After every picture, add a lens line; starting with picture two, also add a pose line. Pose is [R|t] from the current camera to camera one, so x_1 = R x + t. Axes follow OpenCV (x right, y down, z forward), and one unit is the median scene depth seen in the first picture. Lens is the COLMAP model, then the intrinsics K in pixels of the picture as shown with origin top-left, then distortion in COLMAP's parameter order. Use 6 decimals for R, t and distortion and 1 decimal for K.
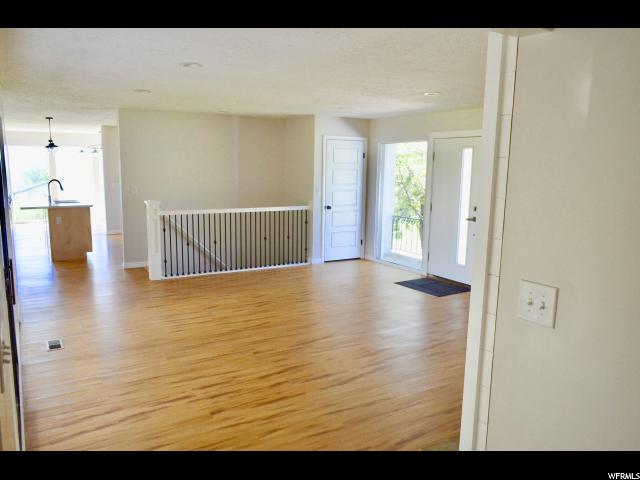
lens RADIAL K [[510.4, 0, 320.3], [0, 510.4, 241.3], [0, 0, 1]] dist [-0.035864, -0.001860]
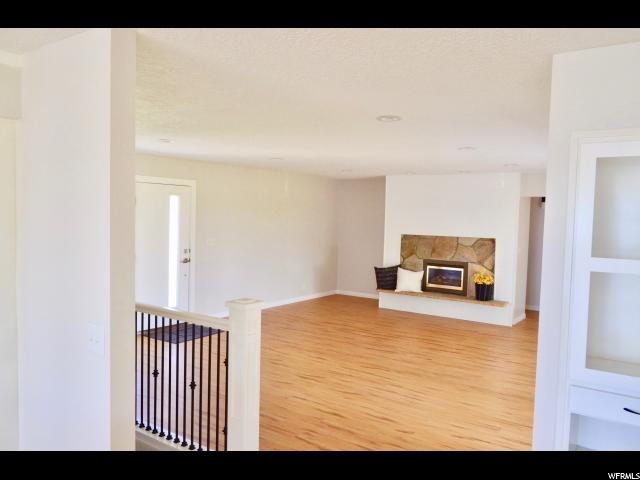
lens RADIAL K [[510.4, 0, 320.4], [0, 510.4, 240.3], [0, 0, 1]] dist [-0.035864, -0.001860]
pose [[-0.412911, -0.072530, 0.907879, -0.963523], [0.103722, 0.986594, 0.125992, -0.232222], [-0.904846, 0.146191, -0.399852, 1.400699]]
